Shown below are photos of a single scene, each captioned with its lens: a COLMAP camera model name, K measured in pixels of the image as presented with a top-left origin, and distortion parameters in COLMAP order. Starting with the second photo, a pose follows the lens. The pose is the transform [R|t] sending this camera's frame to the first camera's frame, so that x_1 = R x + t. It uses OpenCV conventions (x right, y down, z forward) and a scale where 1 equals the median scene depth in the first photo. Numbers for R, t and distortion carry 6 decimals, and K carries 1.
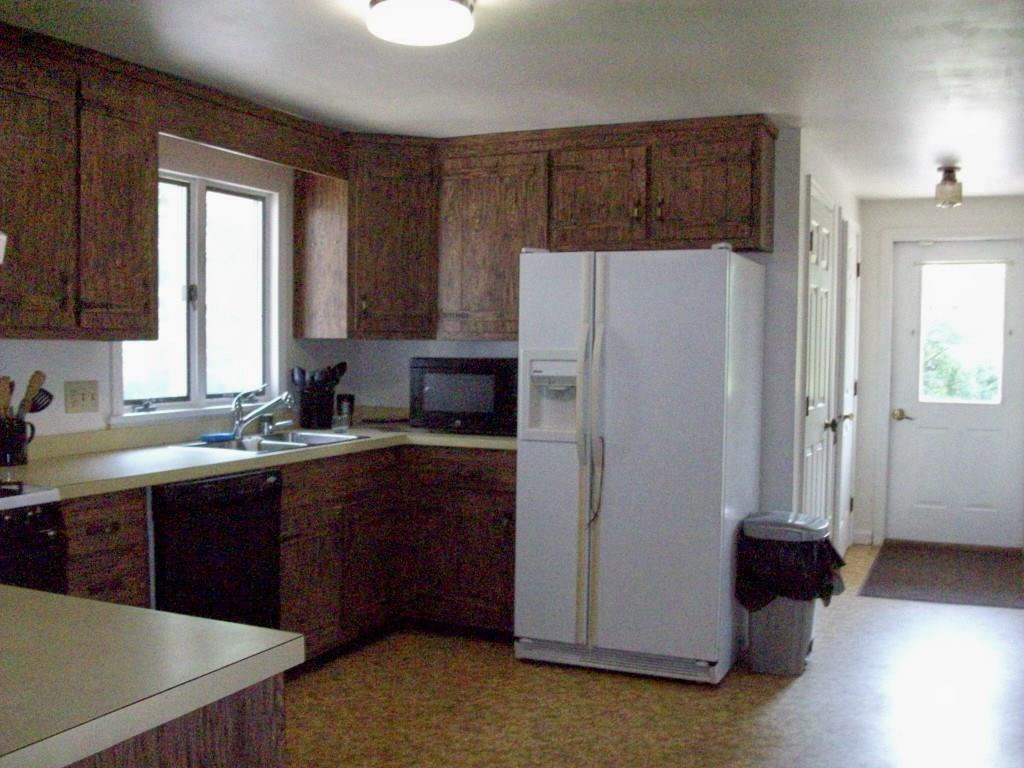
lens RADIAL K [[1040.0, 0, 509.1], [0, 1040.0, 382.5], [0, 0, 1]] dist [-0.113557, 0.000000]
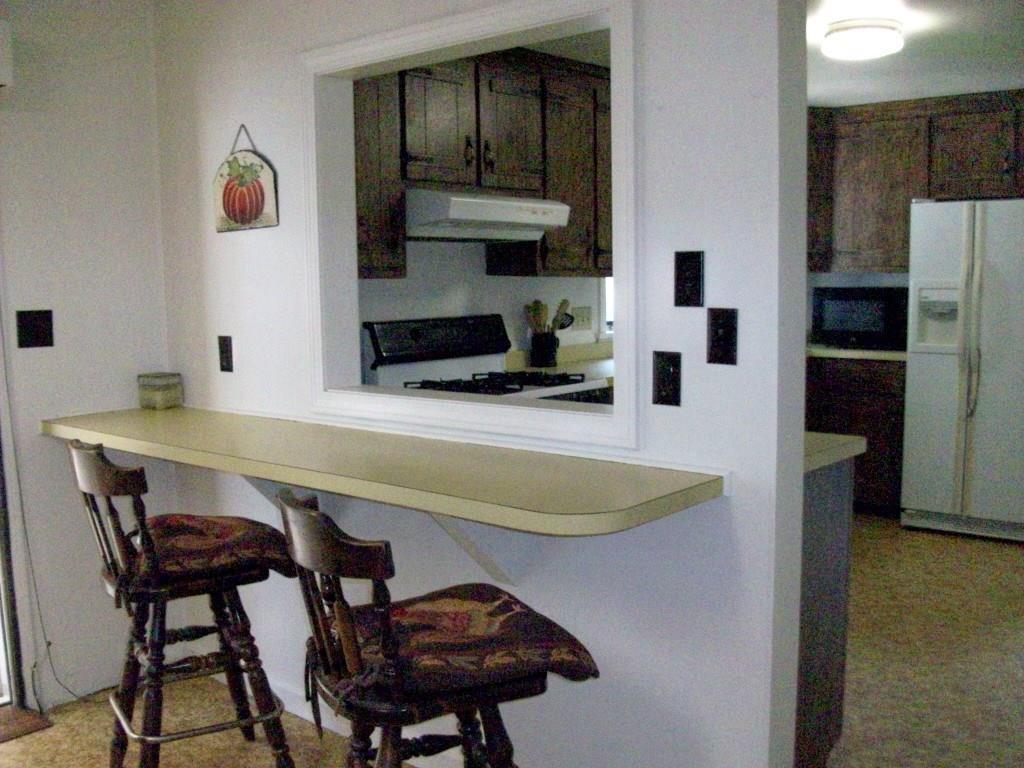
lens RADIAL K [[1040.0, 0, 515.2], [0, 1040.0, 390.6], [0, 0, 1]] dist [-0.113557, 0.000000]
pose [[0.959806, 0.012312, -0.280395, -0.100882], [0.008635, 0.997269, 0.073345, 0.006557], [0.280533, -0.072818, 0.957078, -0.325144]]
